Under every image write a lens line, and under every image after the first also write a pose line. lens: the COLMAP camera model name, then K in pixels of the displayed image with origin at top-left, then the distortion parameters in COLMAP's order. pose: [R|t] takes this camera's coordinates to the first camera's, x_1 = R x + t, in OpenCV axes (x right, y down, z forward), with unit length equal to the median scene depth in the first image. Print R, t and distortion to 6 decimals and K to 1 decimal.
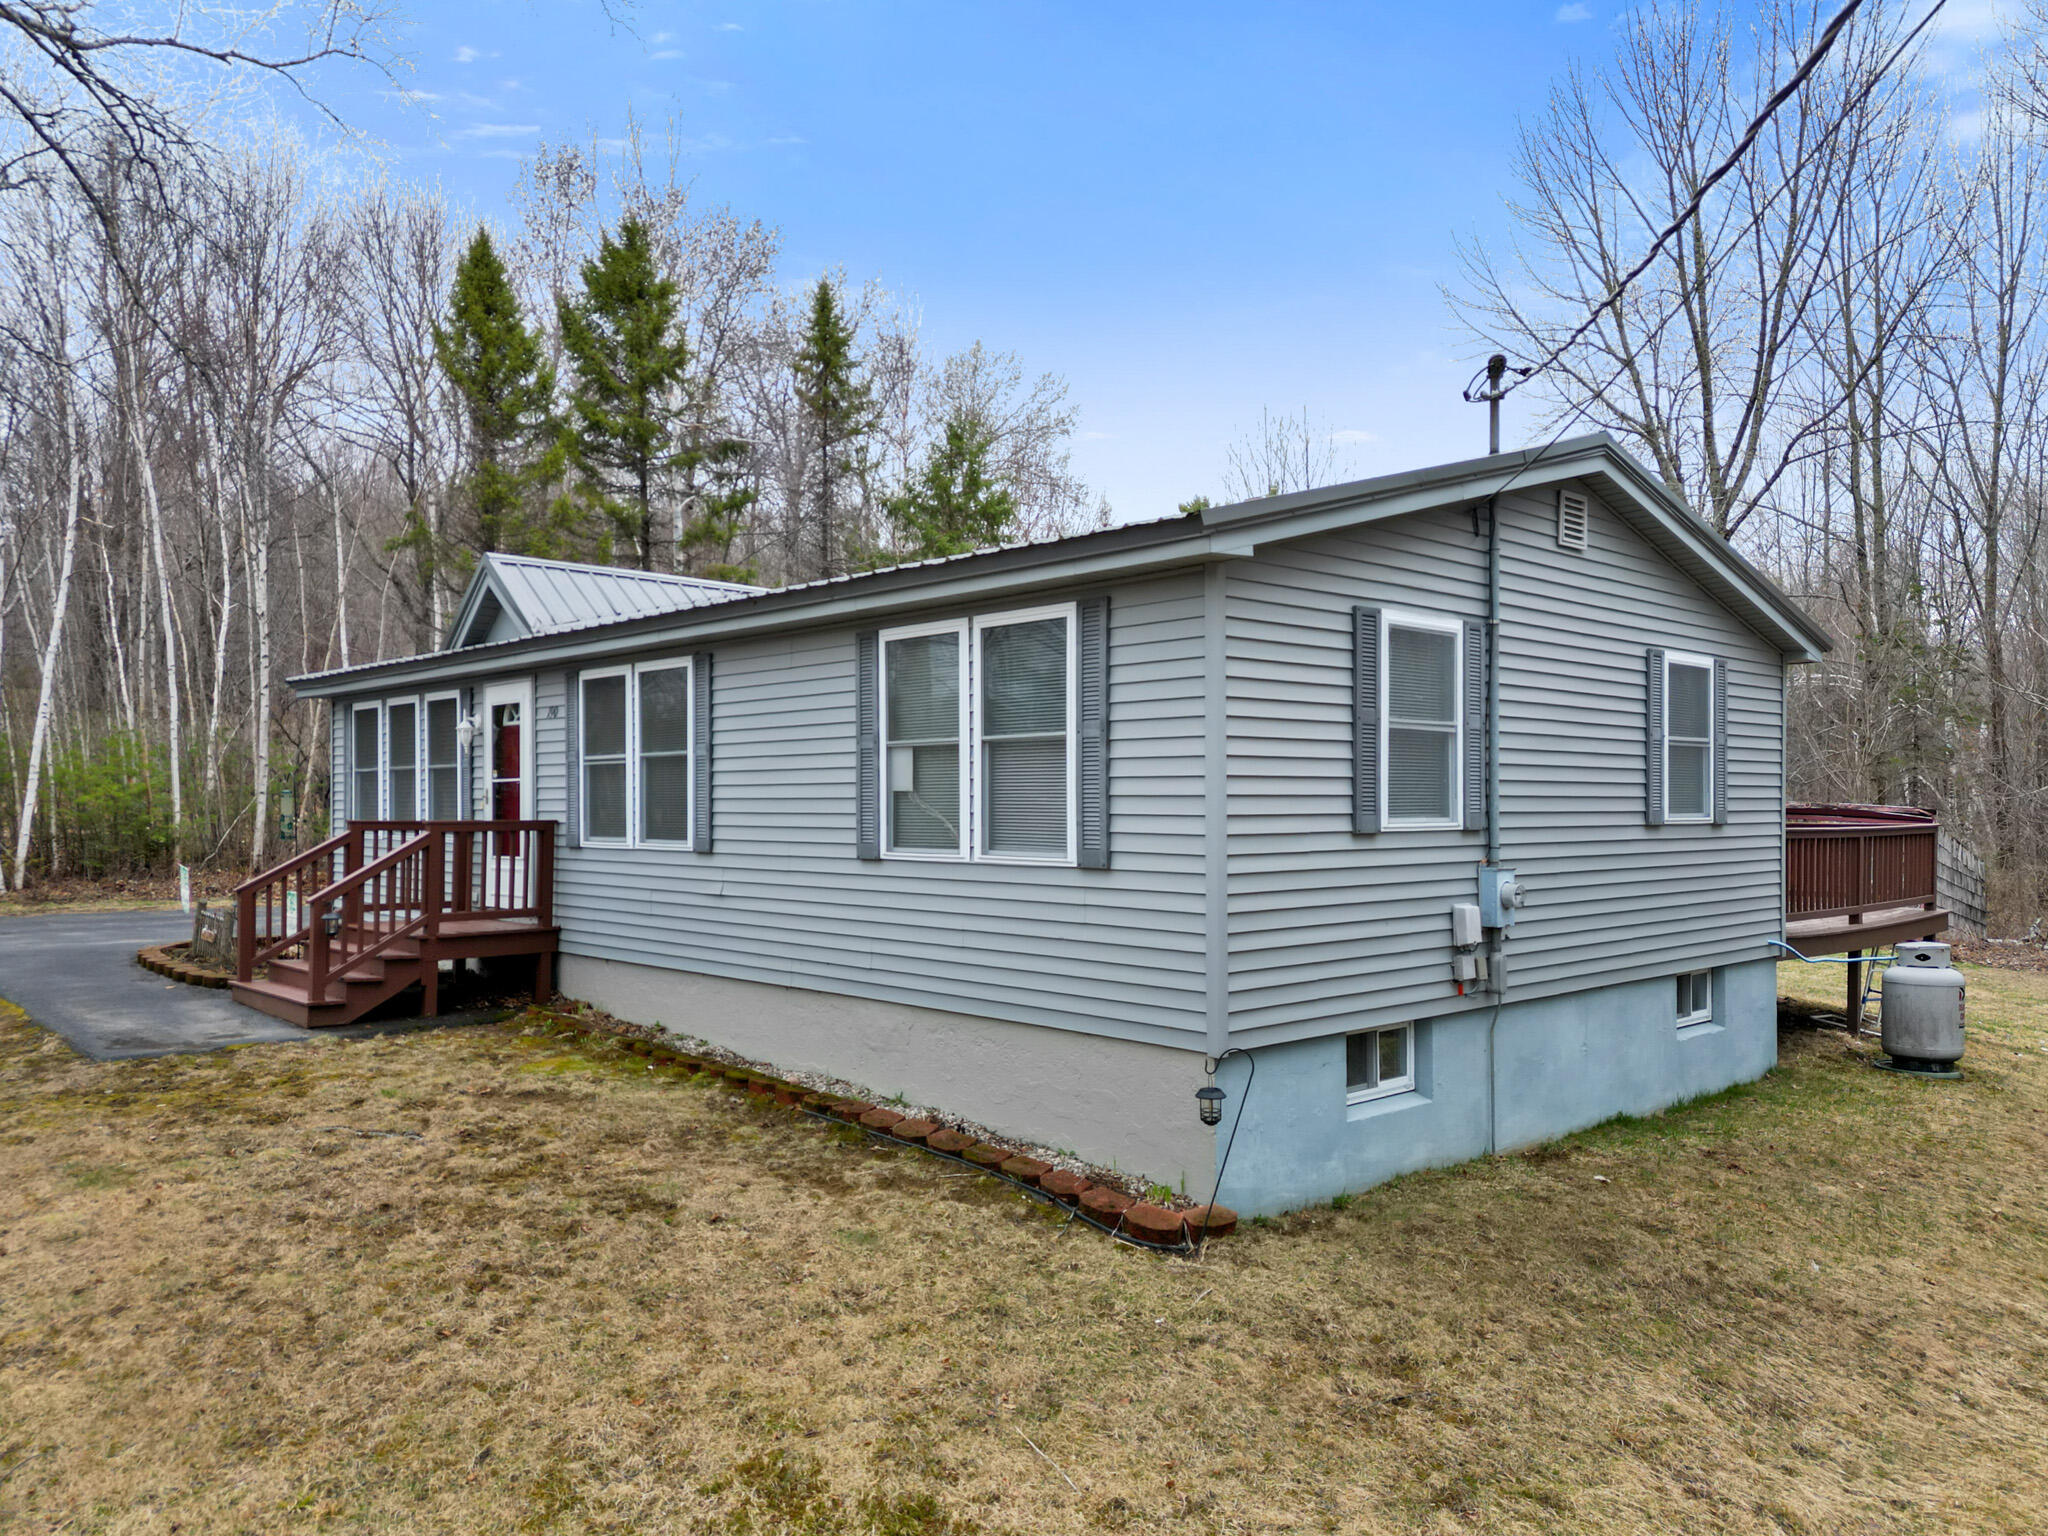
lens RADIAL K [[1580.5, 0, 1045.4], [0, 1580.5, 766.8], [0, 0, 1]] dist [0.024085, 0.002084]
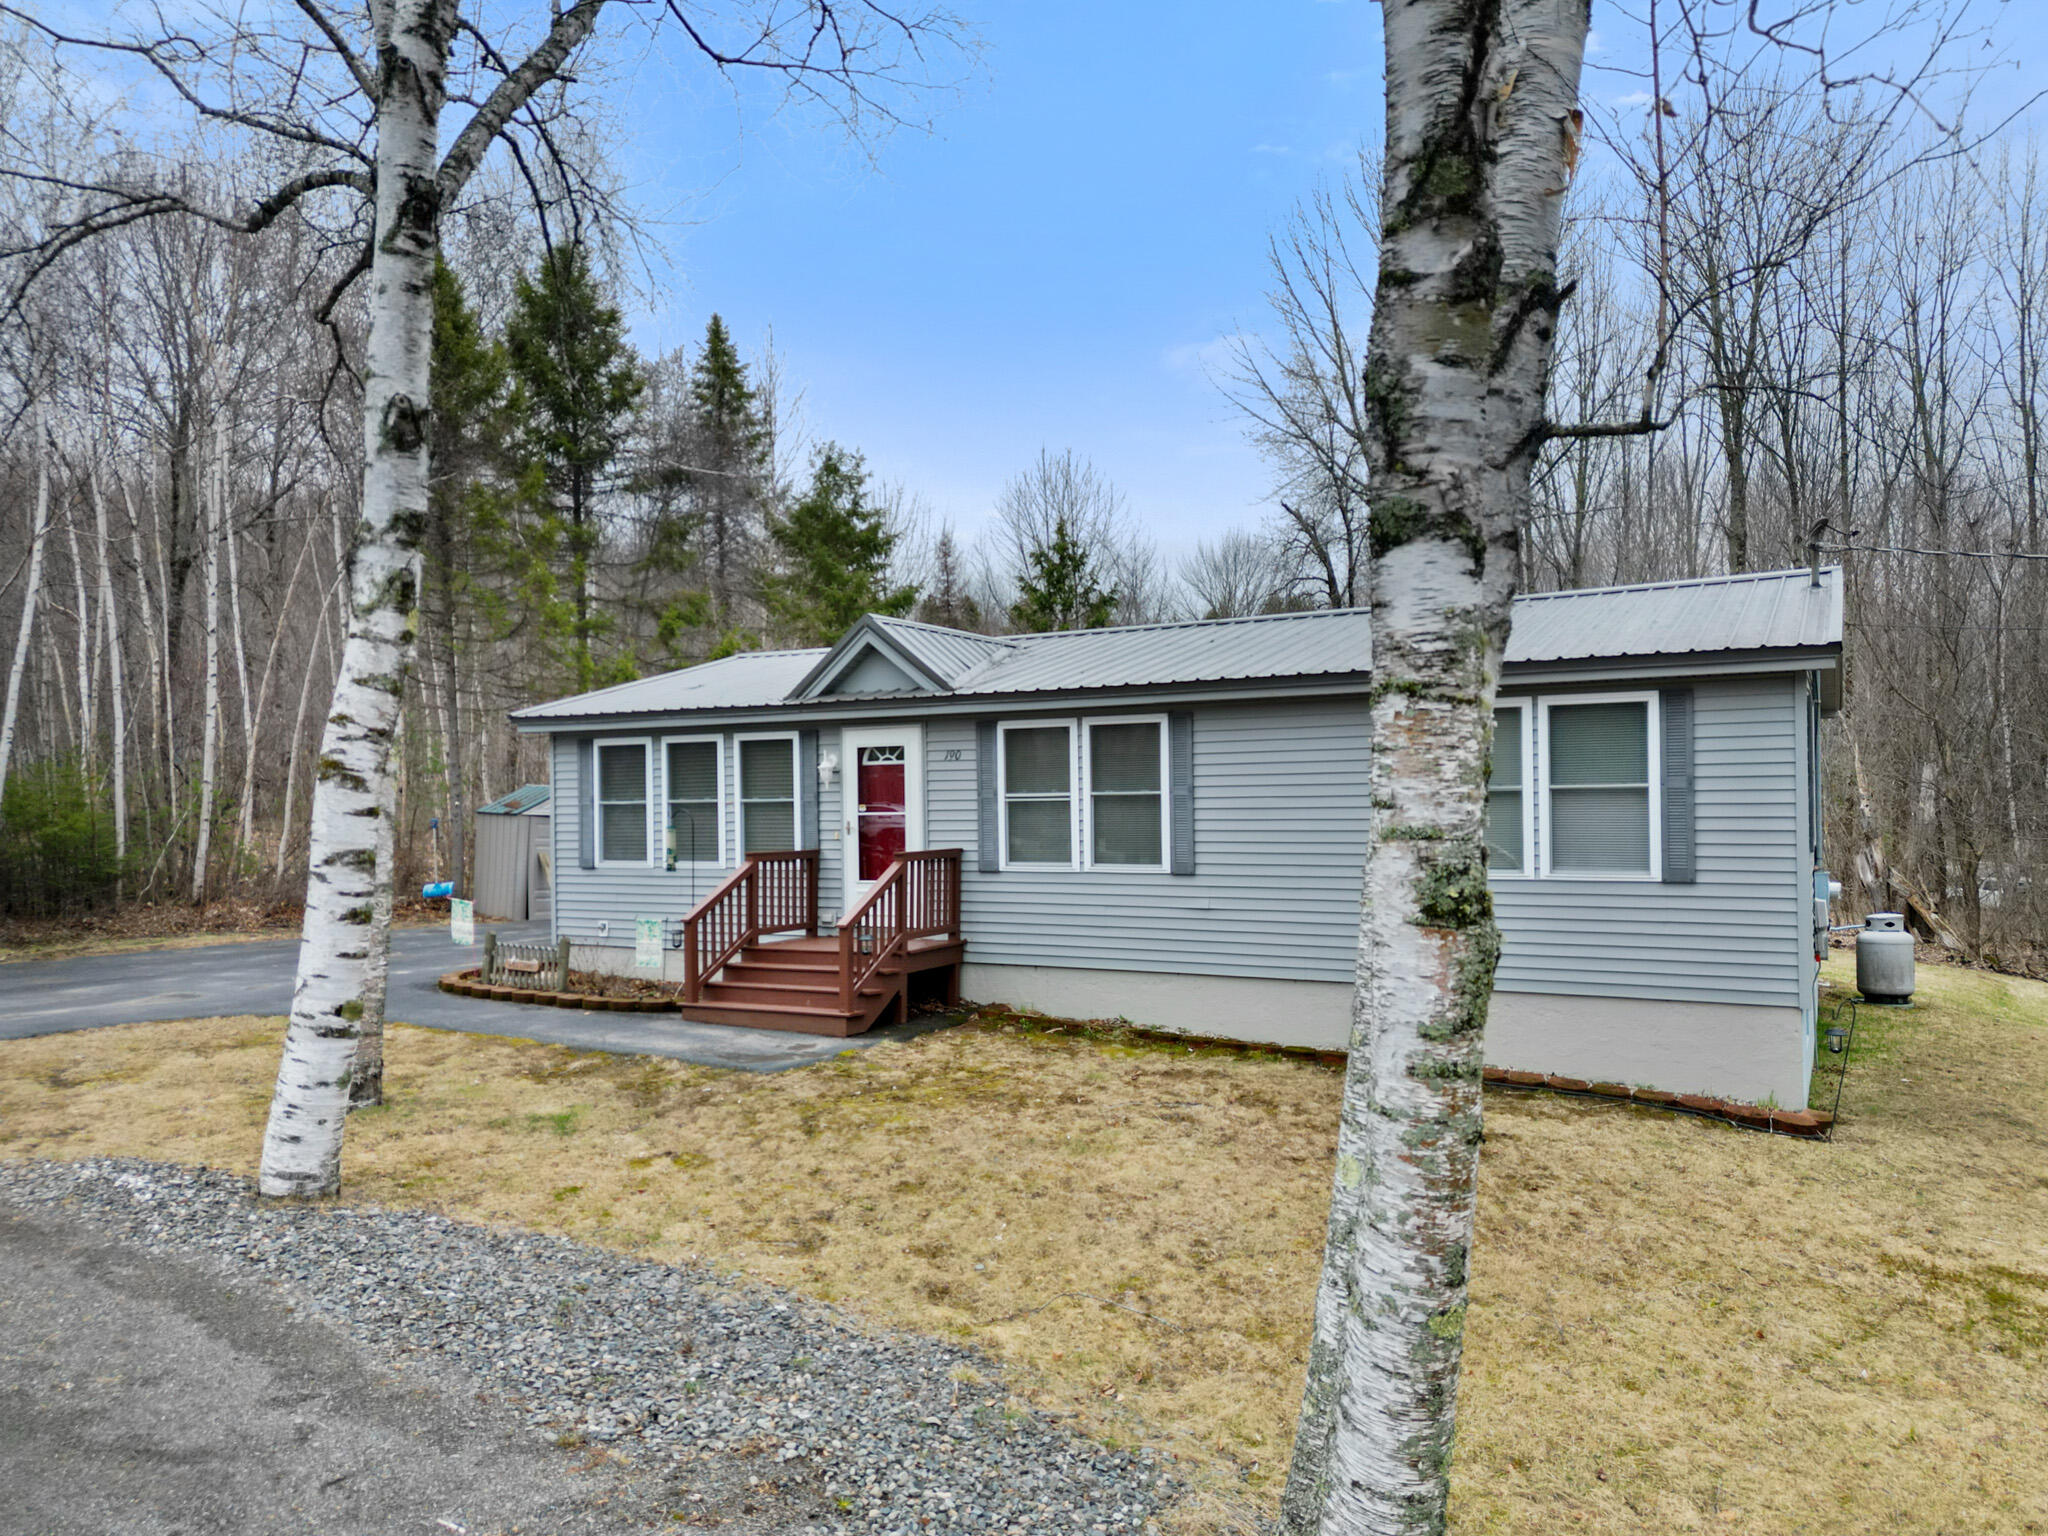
lens RADIAL K [[1566.7, 0, 1042.5], [0, 1566.7, 765.4], [0, 0, 1]] dist [0.031450, -0.025807]
pose [[0.953305, -0.006587, 0.301937, -0.644014], [0.006073, 0.999978, 0.002641, -0.031974], [-0.301947, -0.000684, 0.953324, -0.116743]]
